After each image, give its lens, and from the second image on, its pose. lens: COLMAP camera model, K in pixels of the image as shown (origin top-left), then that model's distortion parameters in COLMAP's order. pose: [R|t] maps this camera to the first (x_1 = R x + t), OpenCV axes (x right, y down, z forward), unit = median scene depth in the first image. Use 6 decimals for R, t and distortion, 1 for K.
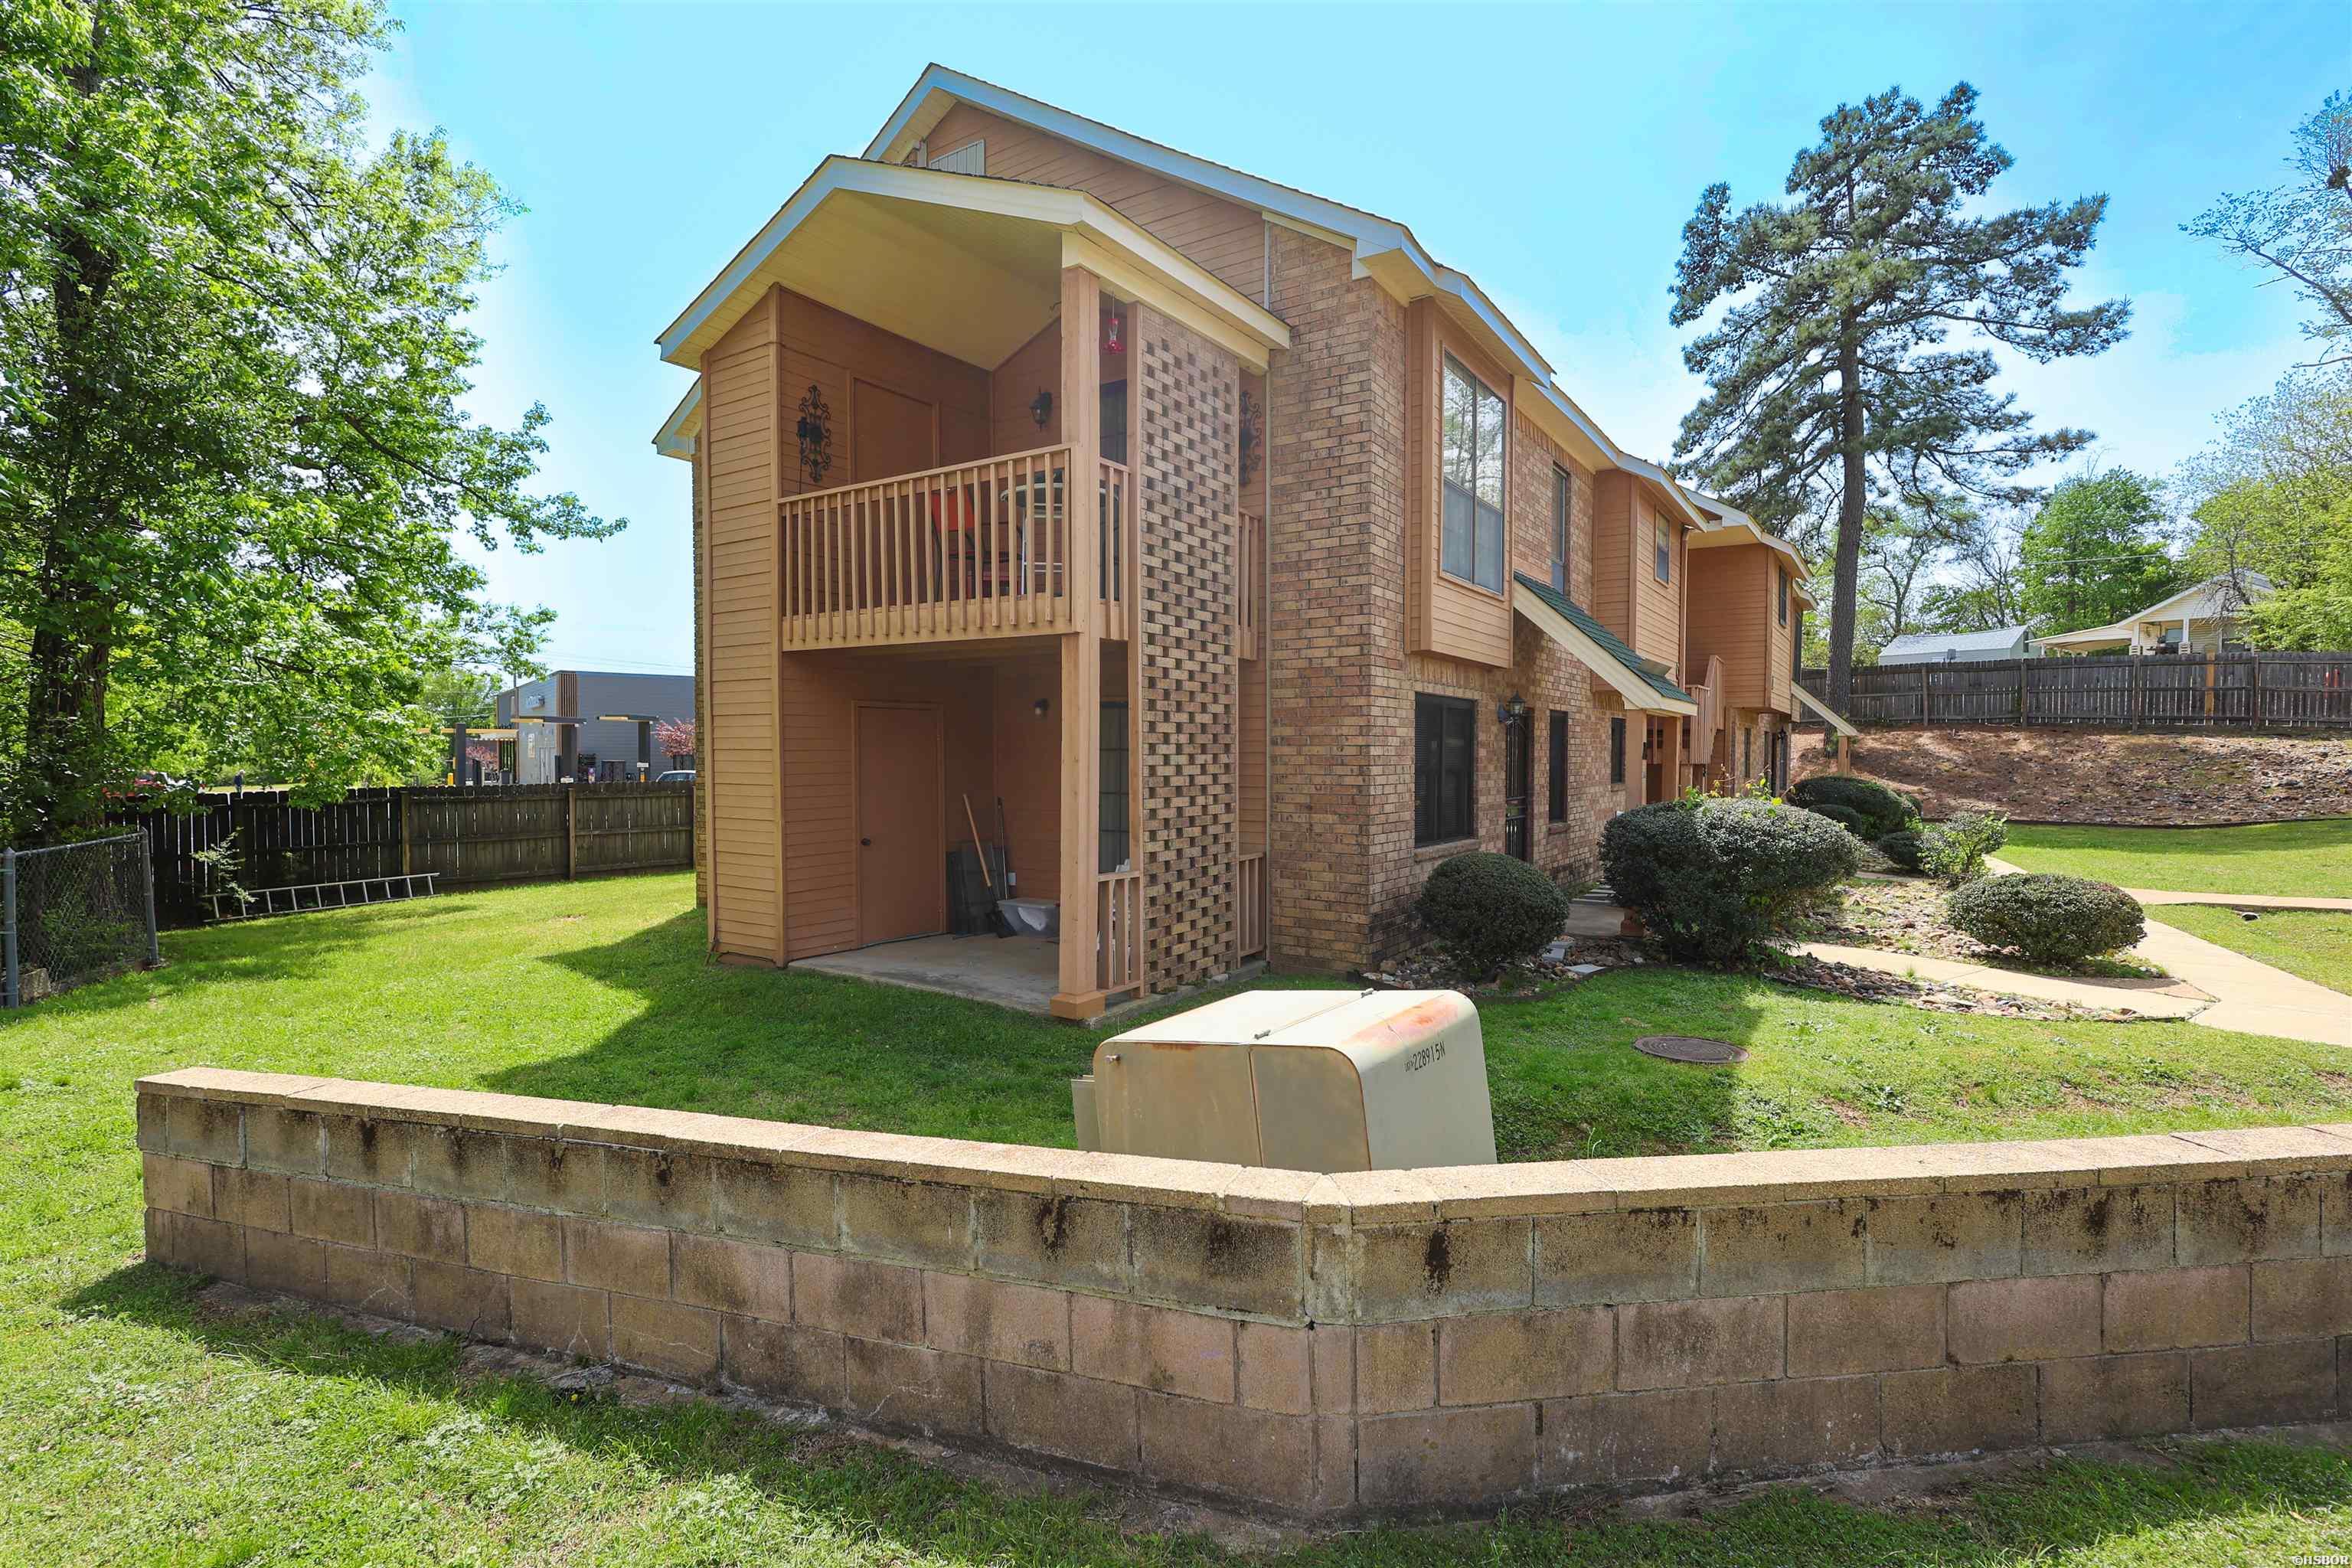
lens RADIAL K [[1091.8, 0, 1169.3], [0, 1091.8, 784.7], [0, 0, 1]] dist [-0.001817, 0.001153]
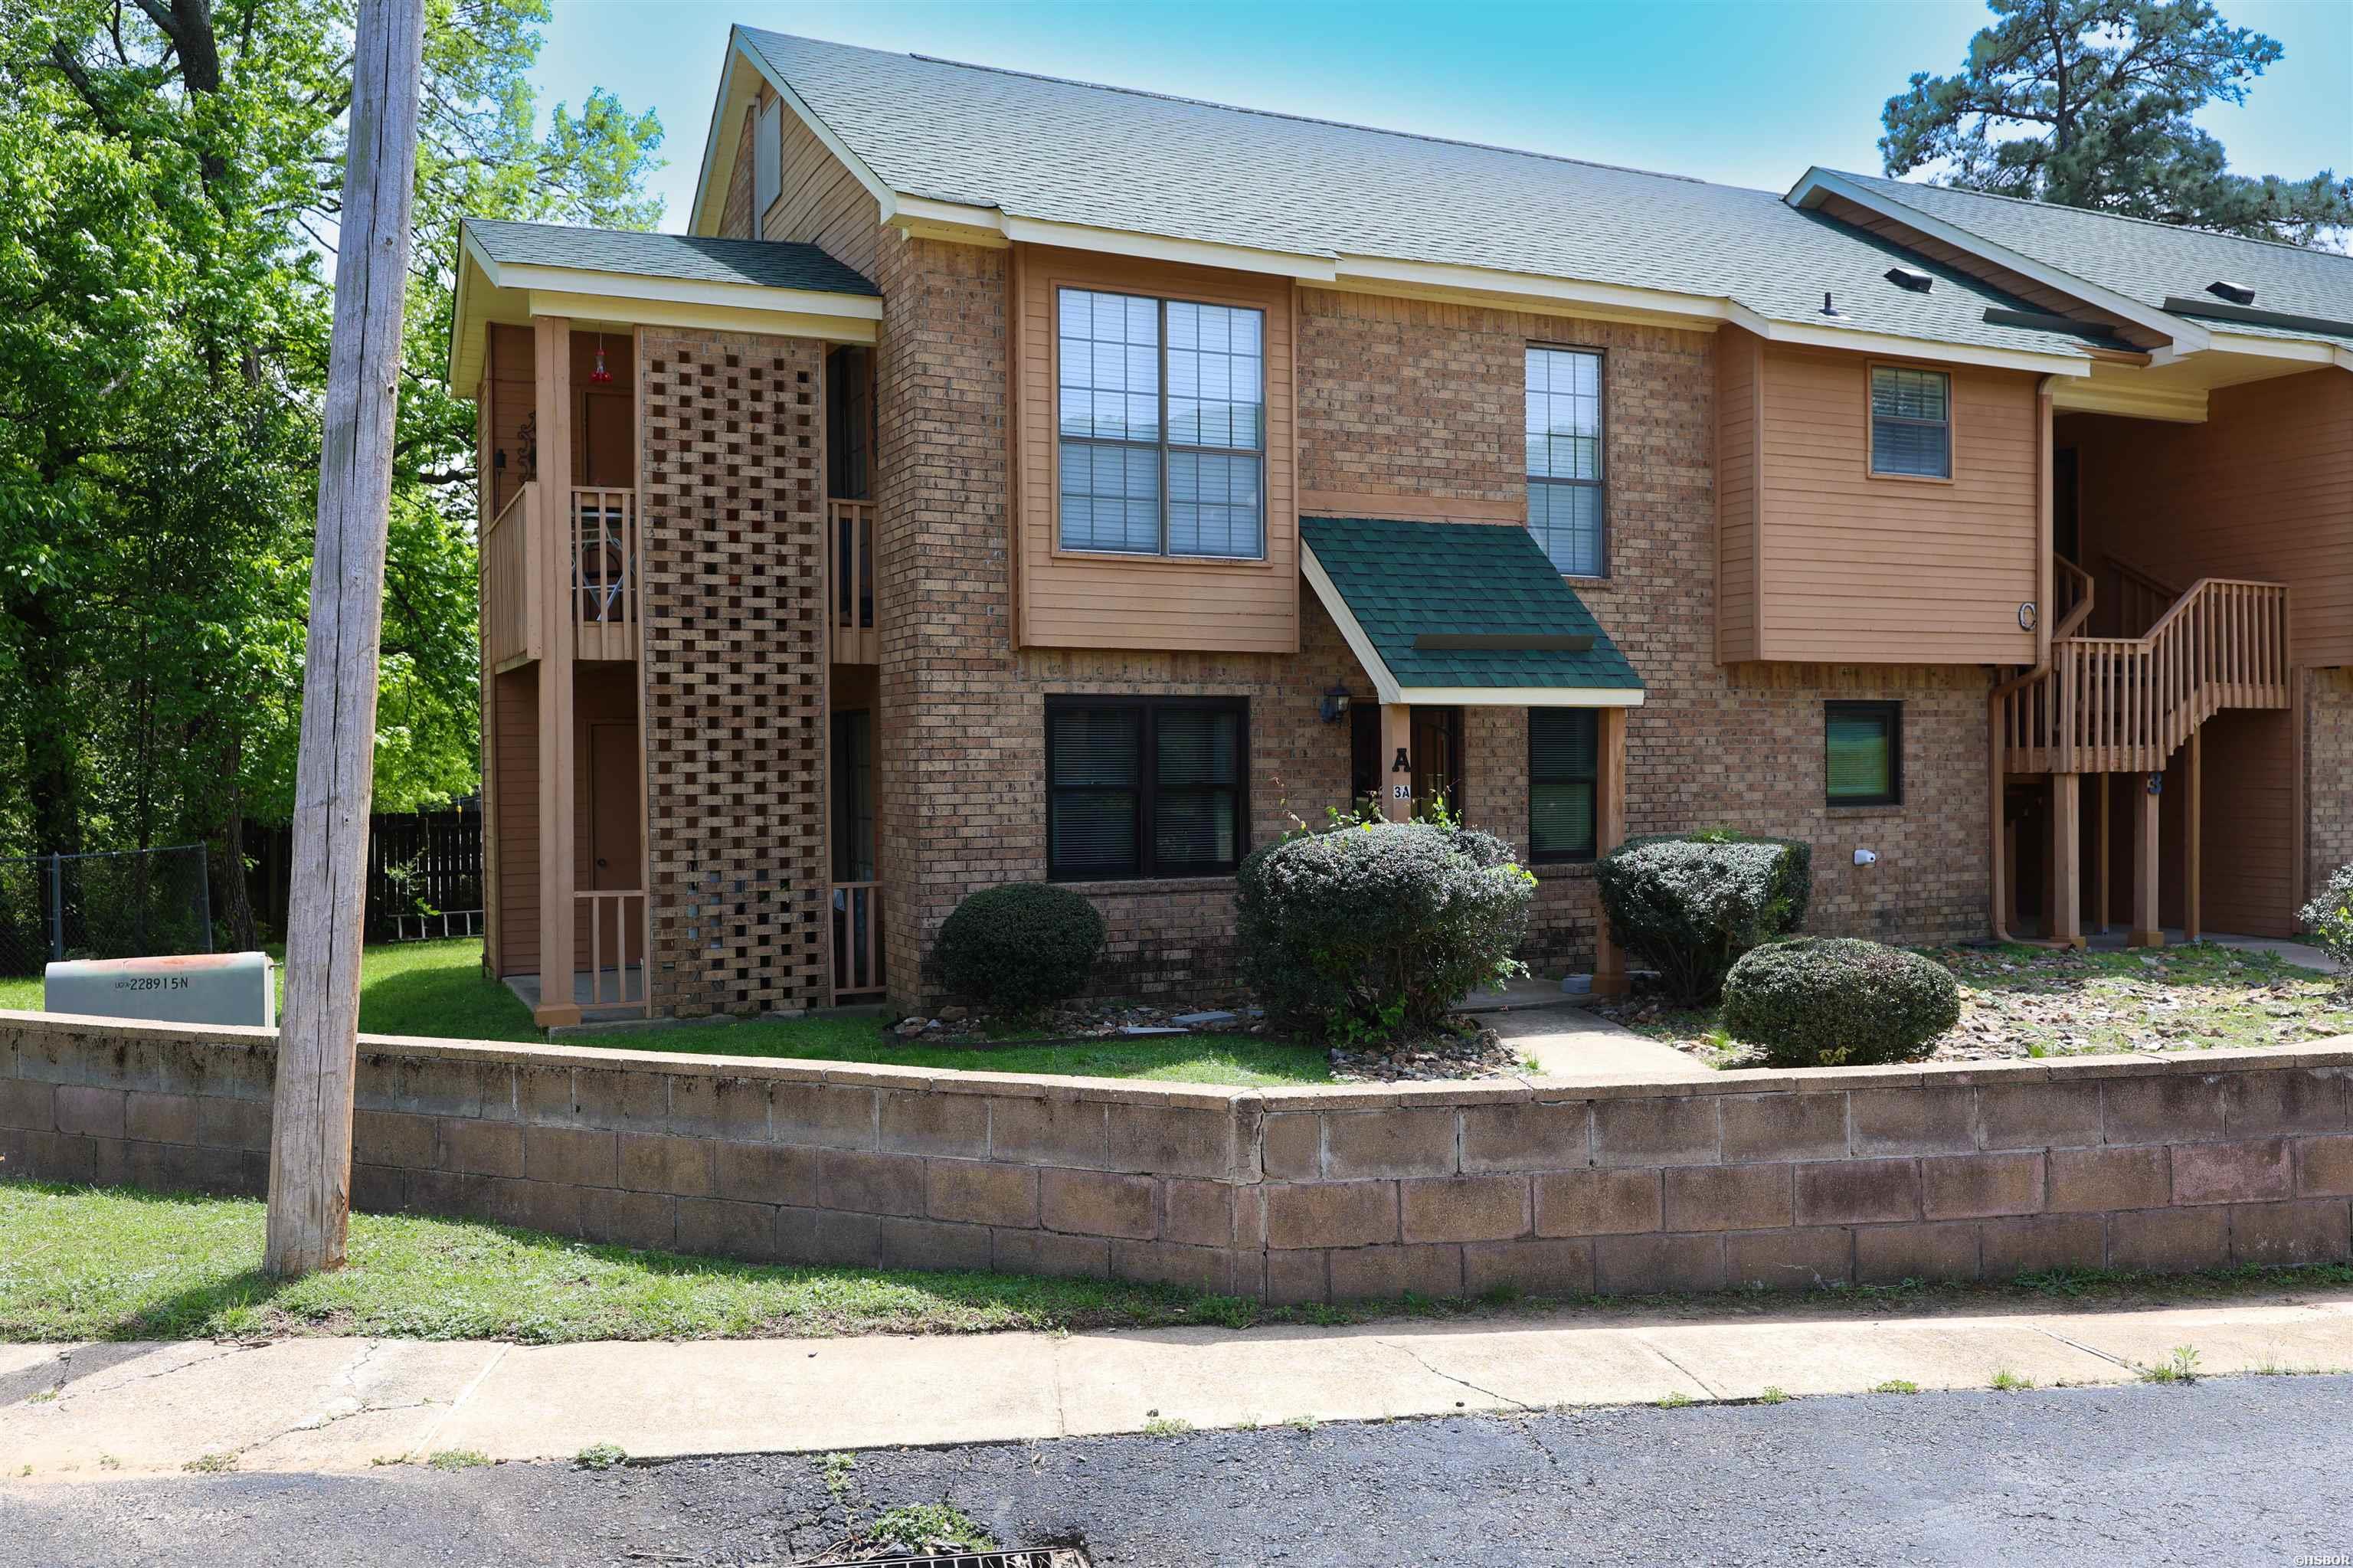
lens RADIAL K [[1909.7, 0, 1176.2], [0, 1909.7, 747.3], [0, 0, 1]] dist [-0.000387, 0.003447]
pose [[0.865501, -0.009256, -0.500822, 1.141269], [-0.005230, 0.999608, -0.027512, -0.005490], [0.500881, 0.026431, 0.865113, -0.238073]]
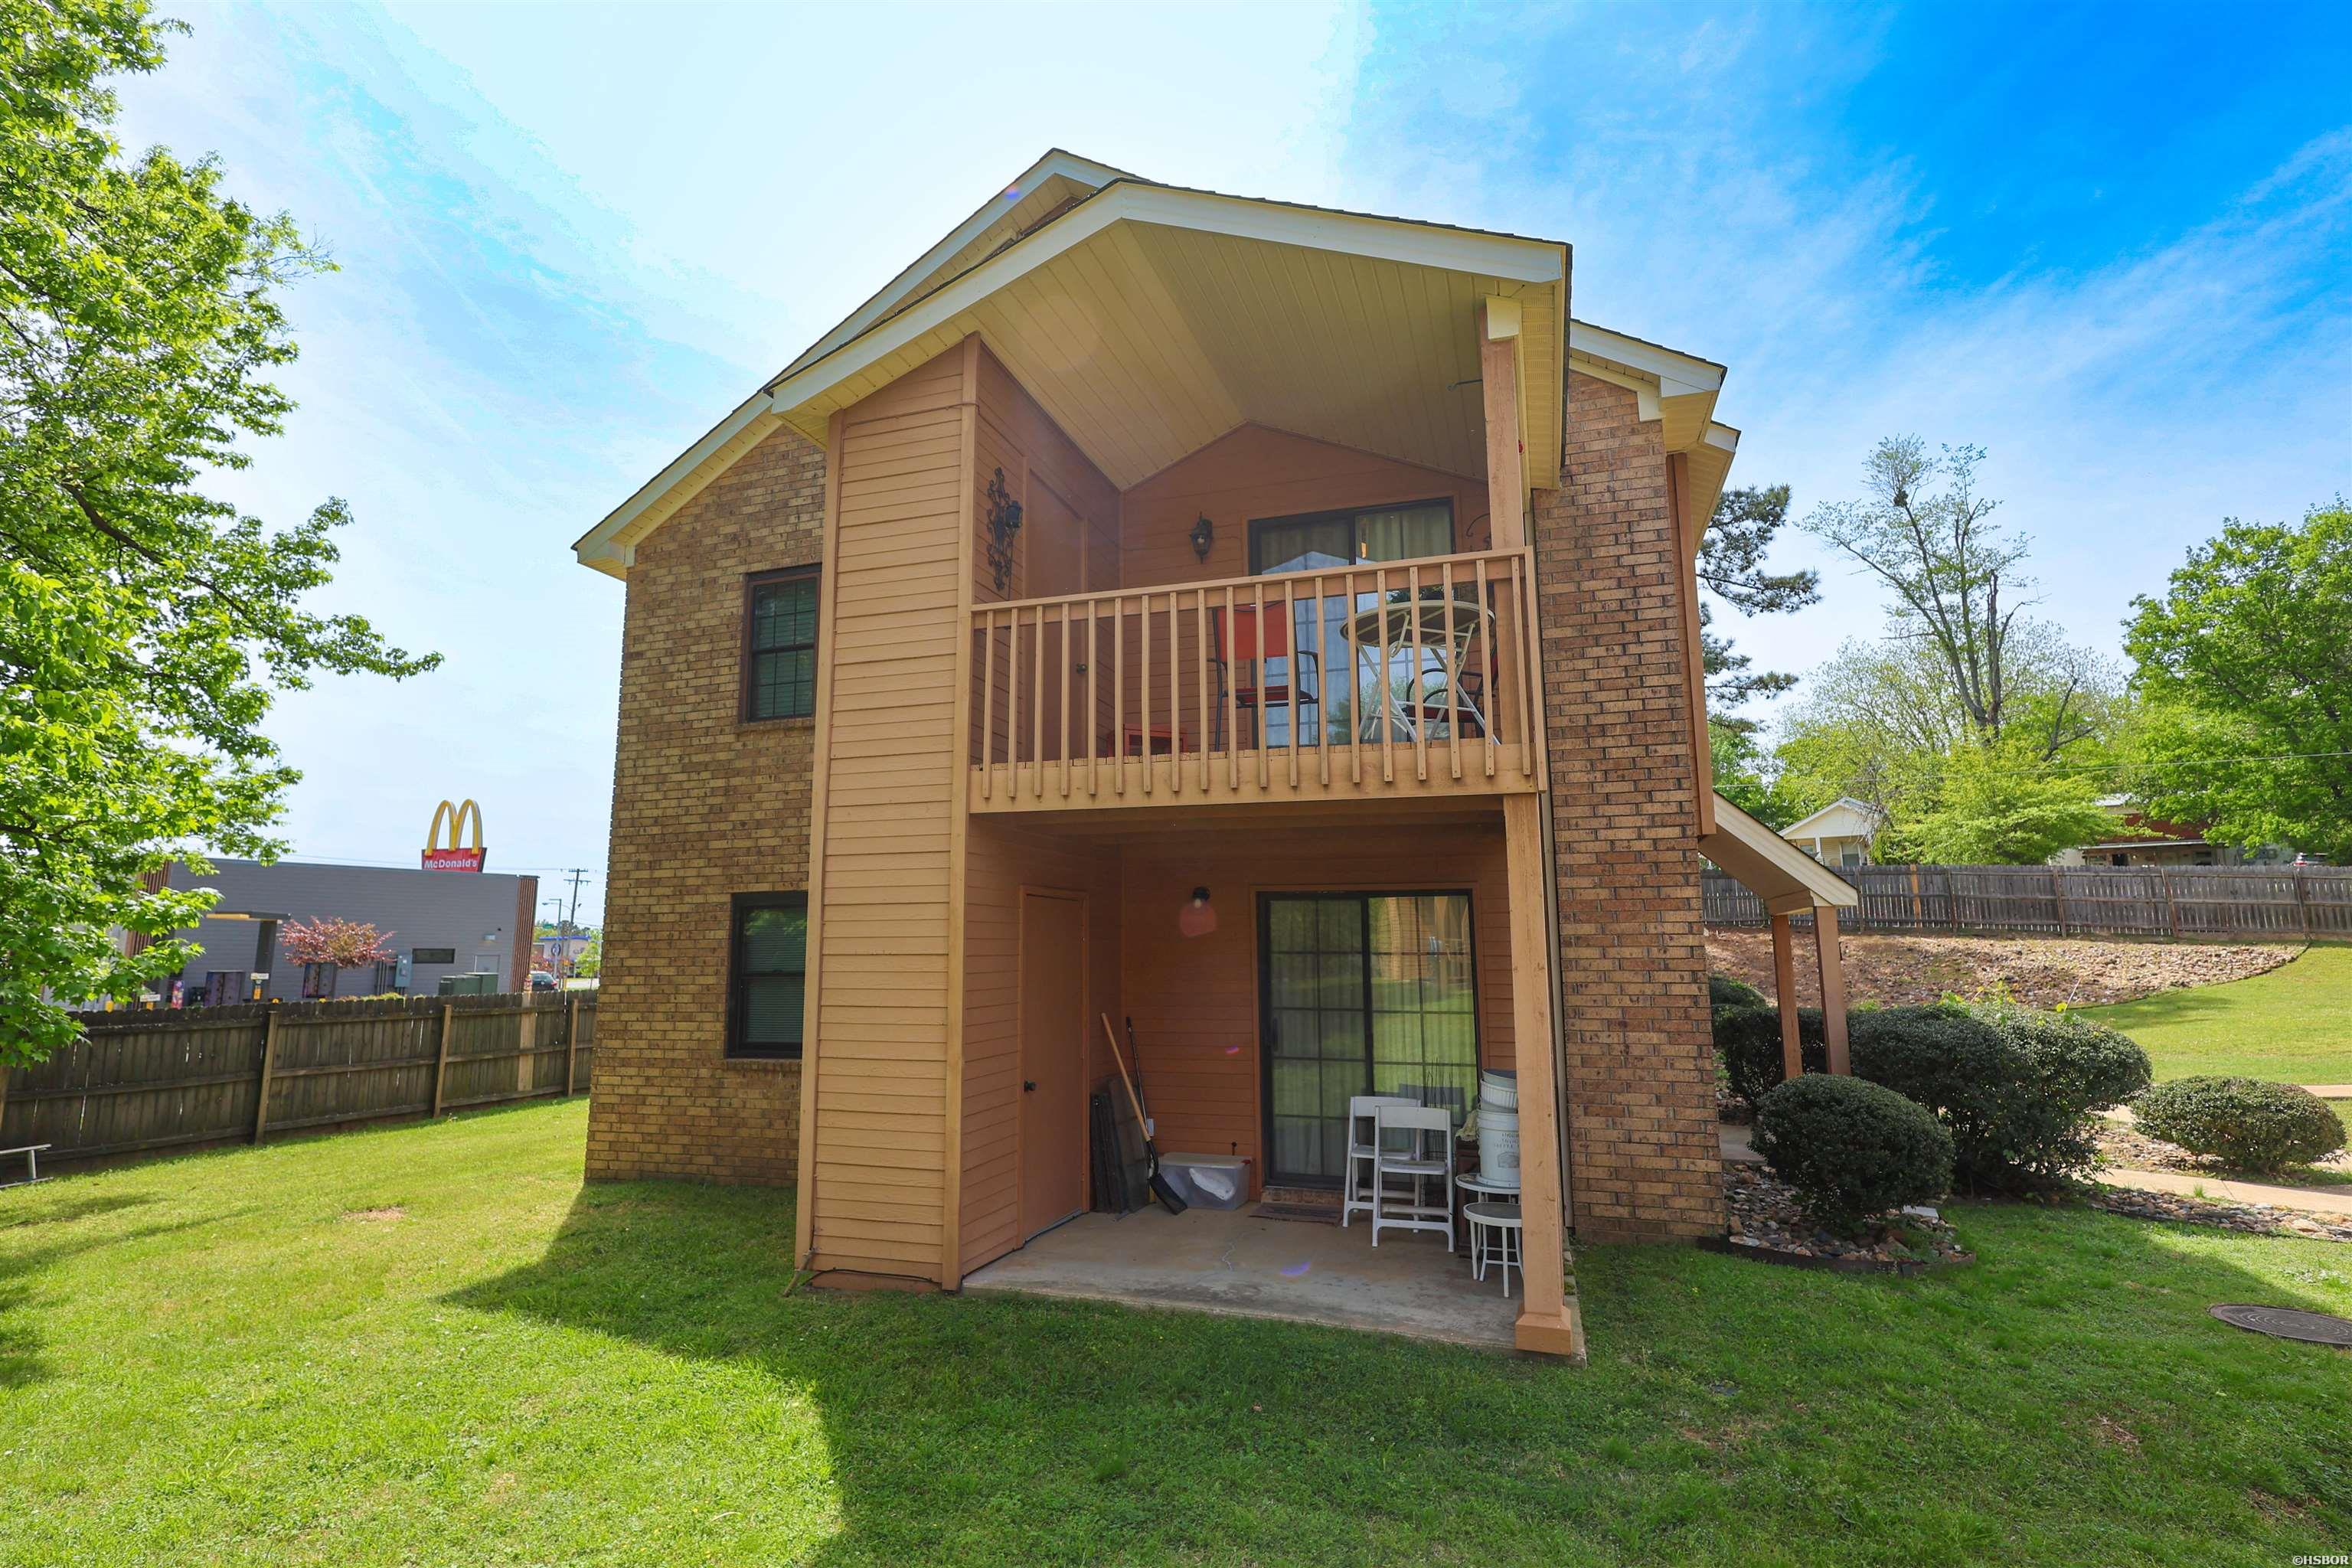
lens RADIAL K [[1104.9, 0, 1174.6], [0, 1104.9, 789.1], [0, 0, 1]] dist [0.001124, 0.000388]
pose [[0.963075, 0.034835, 0.266970, -0.419987], [0.013267, 0.984250, -0.176286, -0.010528], [-0.268906, 0.173318, 0.947444, 0.287700]]
